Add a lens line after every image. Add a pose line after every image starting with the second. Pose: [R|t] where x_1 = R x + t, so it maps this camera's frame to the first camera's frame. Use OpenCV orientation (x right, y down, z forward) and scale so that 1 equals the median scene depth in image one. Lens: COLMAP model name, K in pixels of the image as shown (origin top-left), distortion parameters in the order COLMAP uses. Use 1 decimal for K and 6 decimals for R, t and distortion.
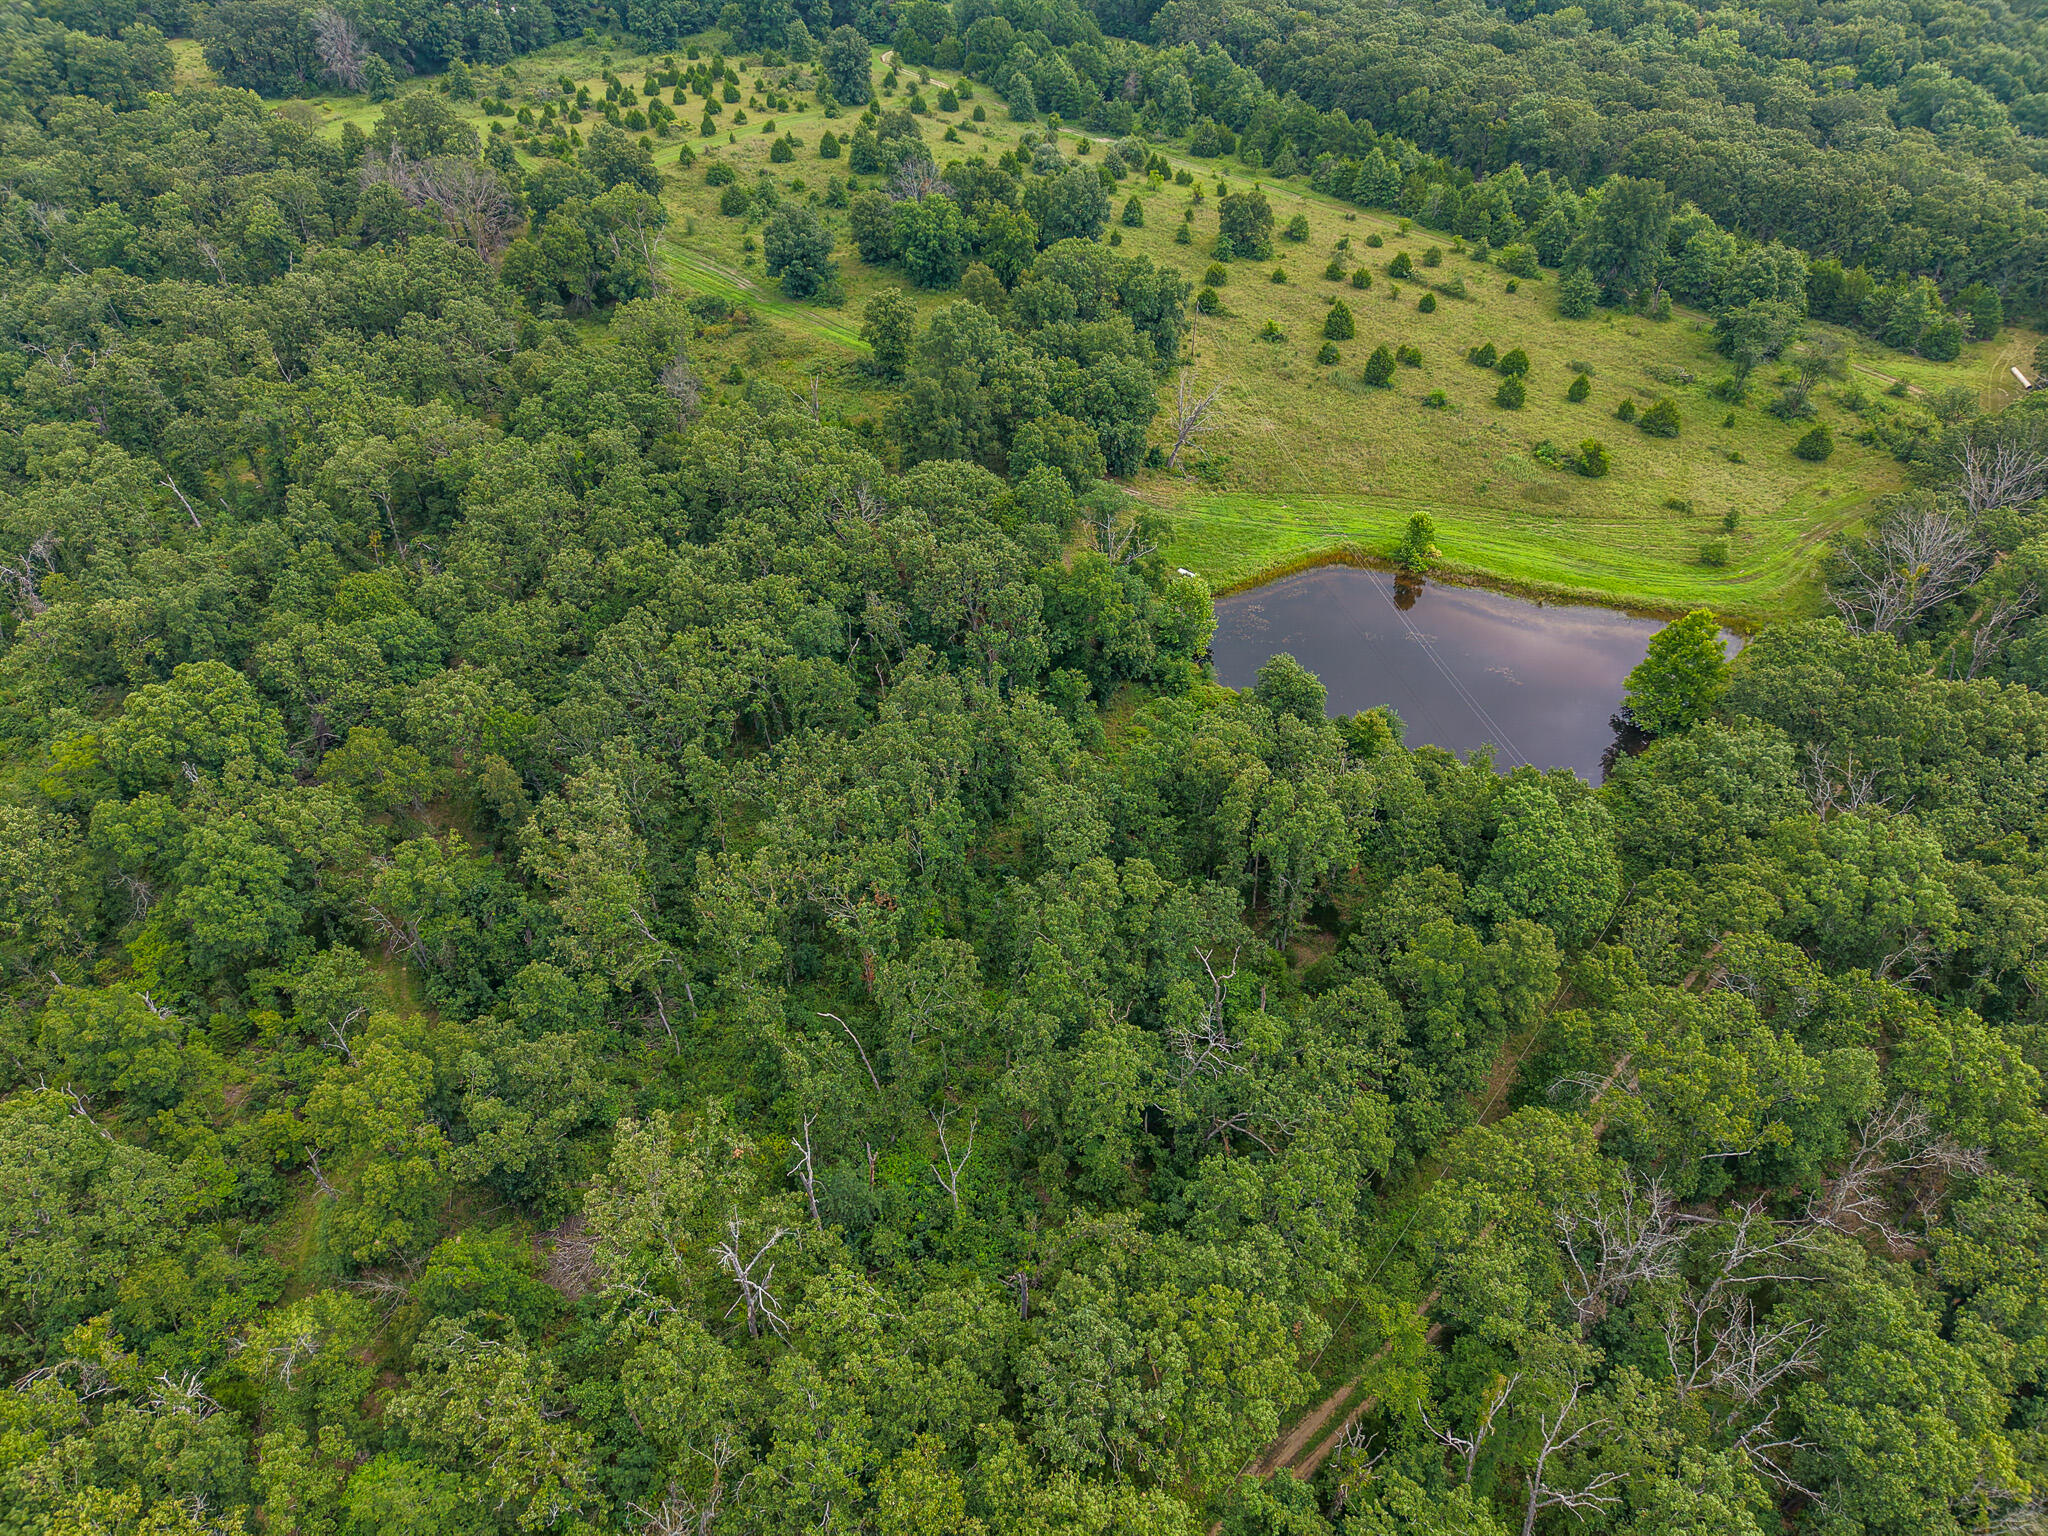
lens RADIAL K [[1372.9, 0, 1024.0], [0, 1372.9, 768.0], [0, 0, 1]] dist [0.025996, -0.019674]
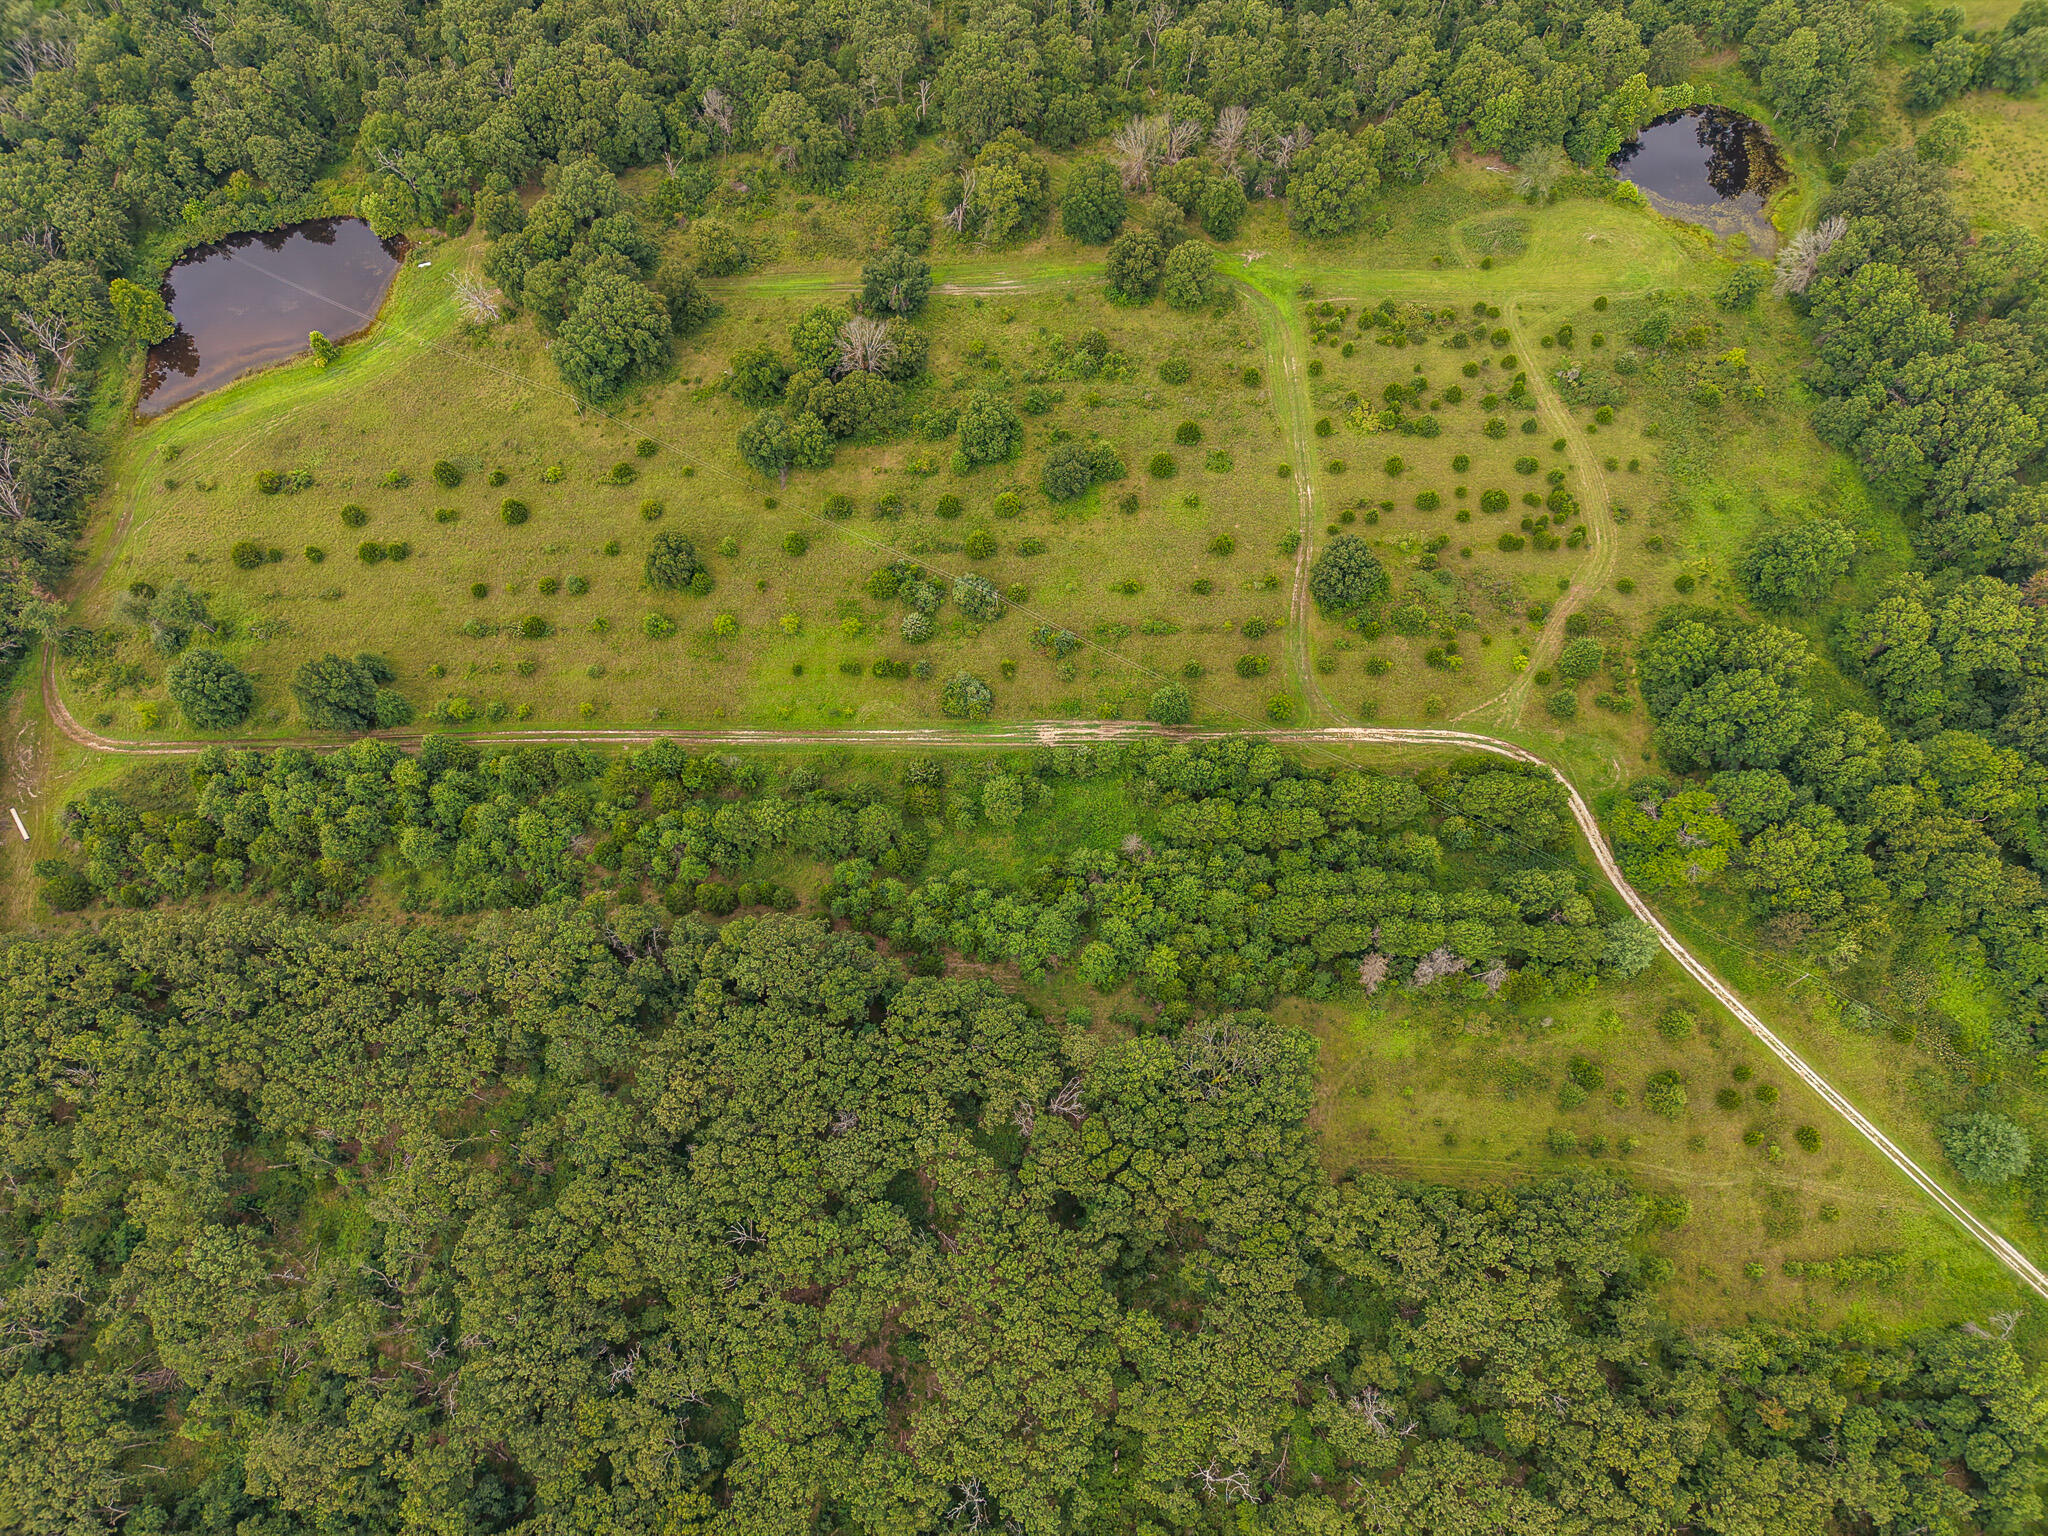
lens RADIAL K [[1390.4, 0, 1032.6], [0, 1390.4, 765.9], [0, 0, 1]] dist [0.038958, -0.032939]
pose [[-0.655886, 0.688123, -0.310322, 0.516266], [-0.489197, -0.074390, 0.868995, -1.808521], [0.574891, 0.721771, 0.385419, 1.041183]]
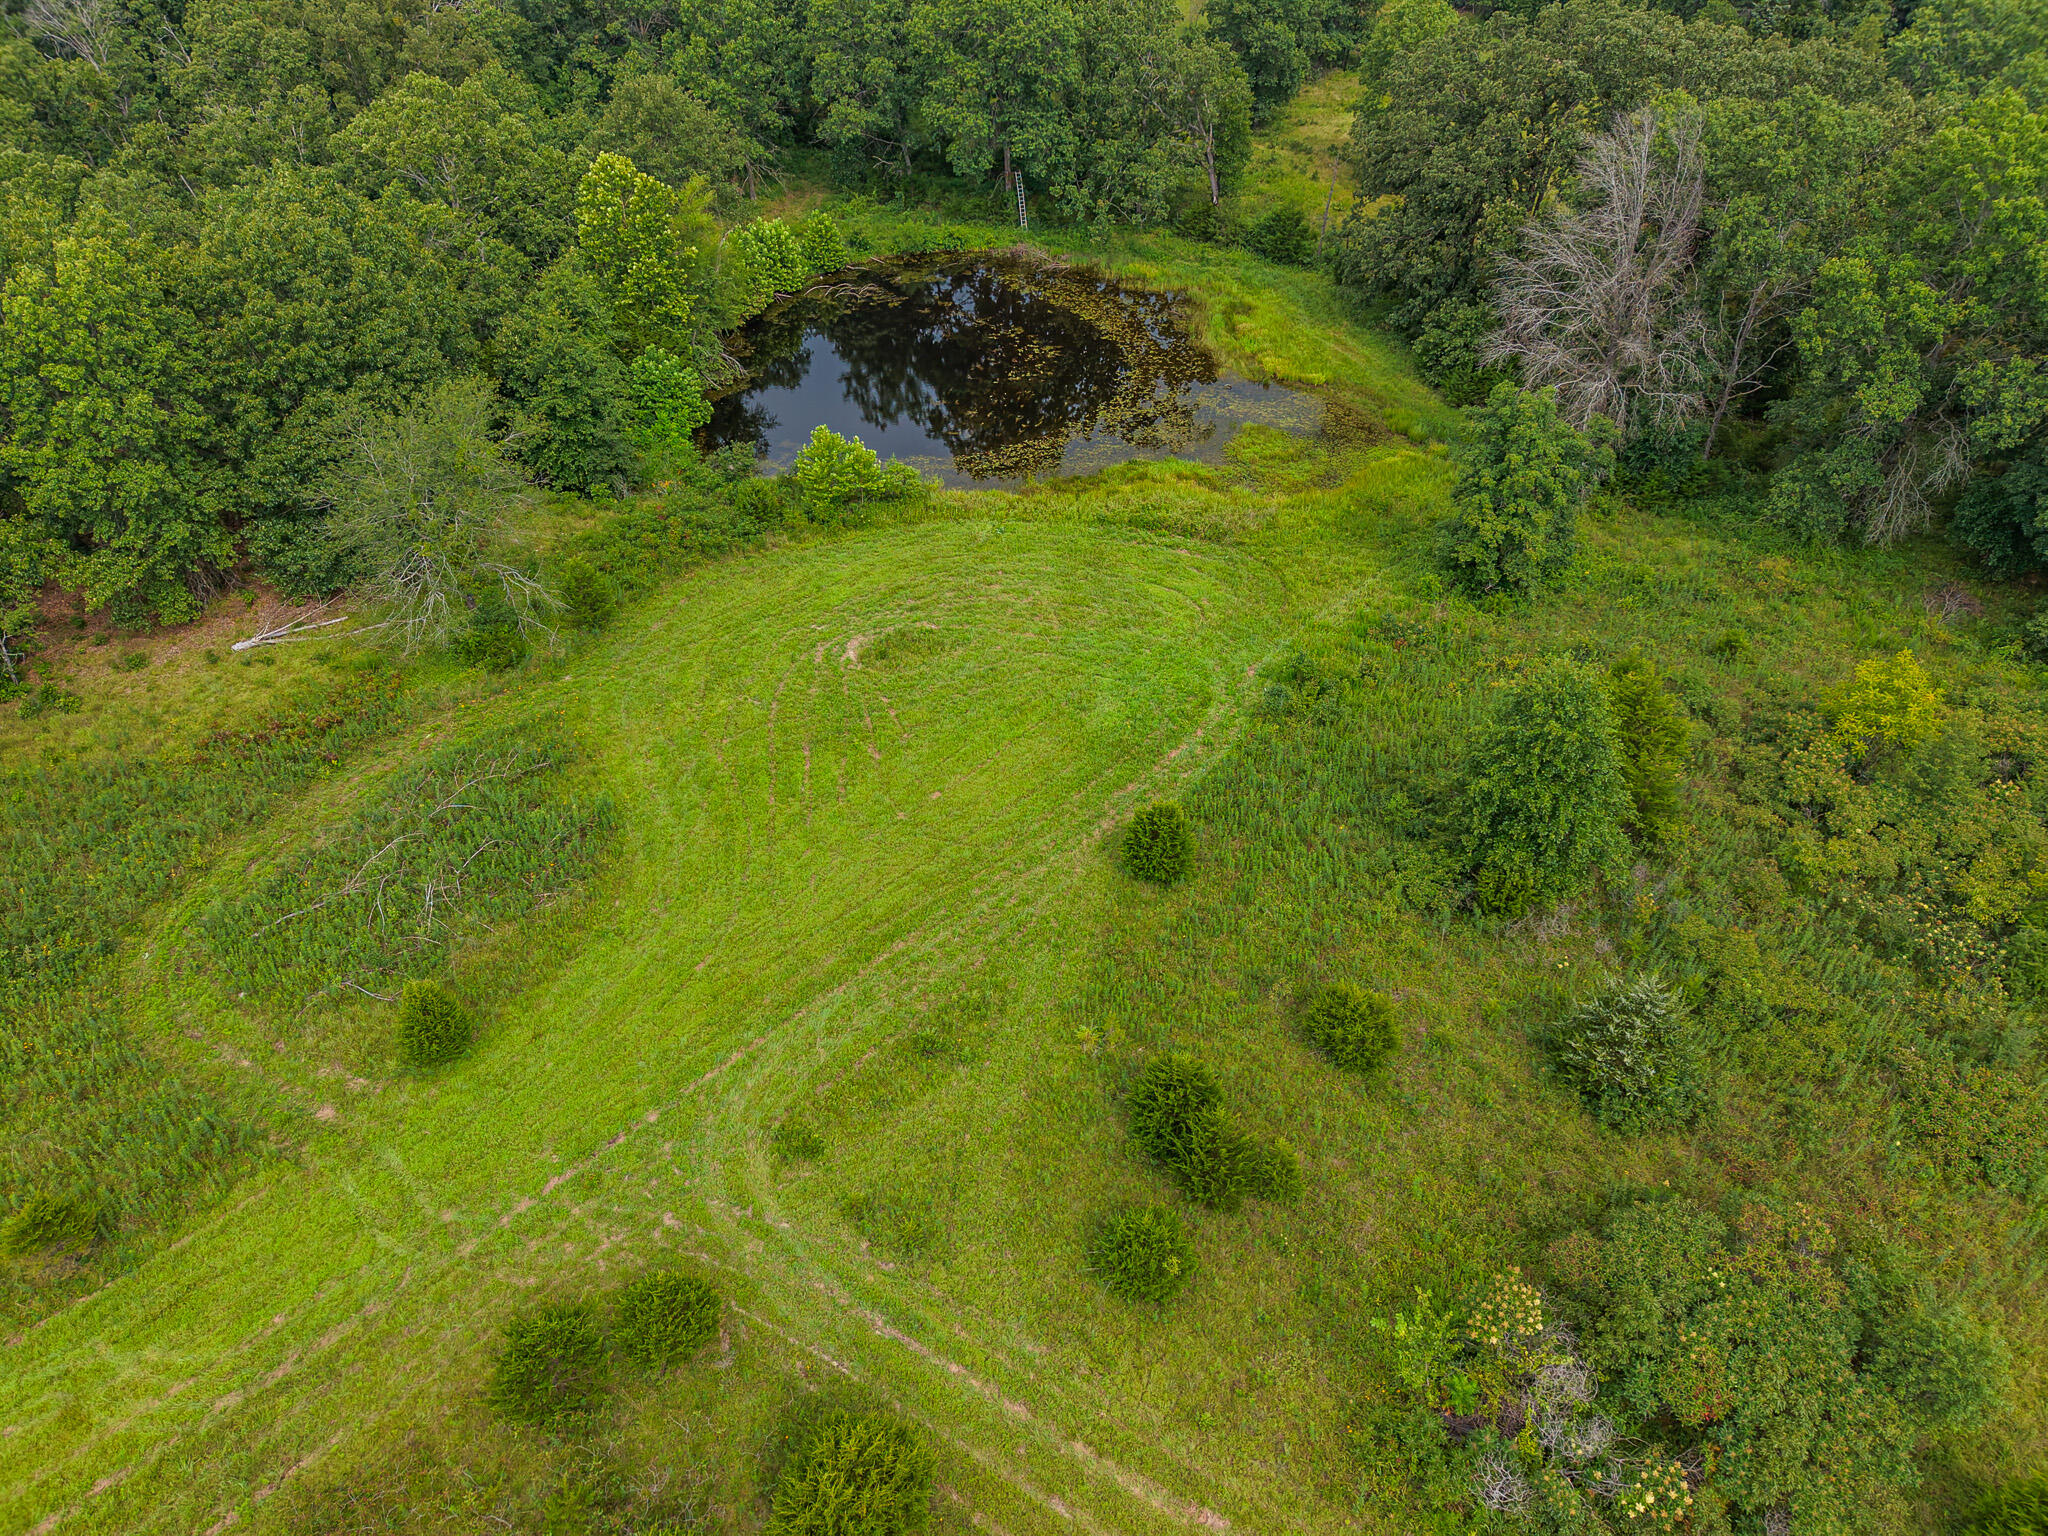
lens RADIAL K [[1372.9, 0, 1024.0], [0, 1372.9, 768.0], [0, 0, 1]] dist [0.025996, -0.019674]
pose [[0.069083, 0.651944, -0.755114, -0.496240], [-0.640019, 0.609583, 0.467744, -0.889479], [0.765247, 0.450974, 0.459368, 1.463413]]
